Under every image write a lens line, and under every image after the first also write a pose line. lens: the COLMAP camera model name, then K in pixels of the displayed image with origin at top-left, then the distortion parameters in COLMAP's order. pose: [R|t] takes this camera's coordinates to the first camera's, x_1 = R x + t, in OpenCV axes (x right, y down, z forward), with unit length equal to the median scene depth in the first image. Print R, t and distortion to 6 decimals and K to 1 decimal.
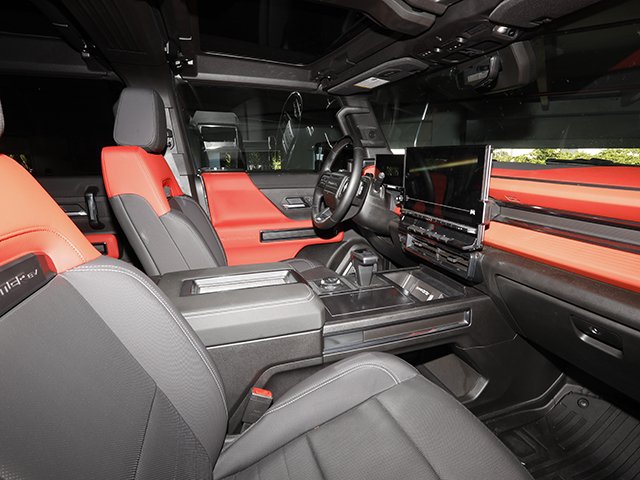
lens RADIAL K [[346.3, 0, 331.5], [0, 346.3, 255.0], [0, 0, 1]] dist [-0.078839, 0.032213]
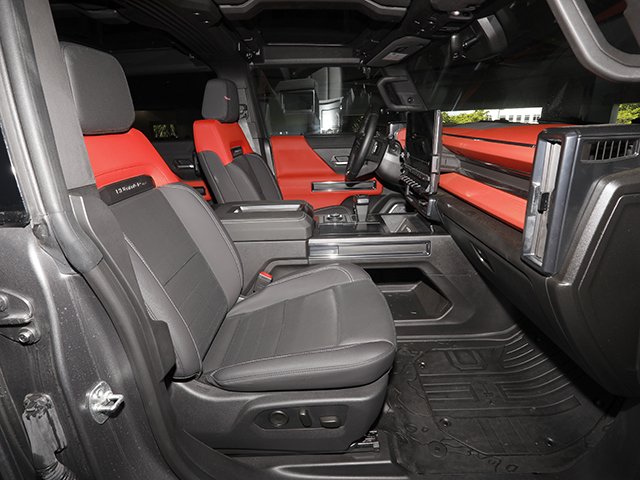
lens RADIAL K [[346.7, 0, 318.7], [0, 346.7, 253.8], [0, 0, 1]] dist [-0.075069, 0.031609]
pose [[0.937465, 0.092865, -0.335462, 0.424458], [-0.060223, 0.992492, 0.106451, 0.085238], [0.342829, -0.079592, 0.936020, -0.322267]]
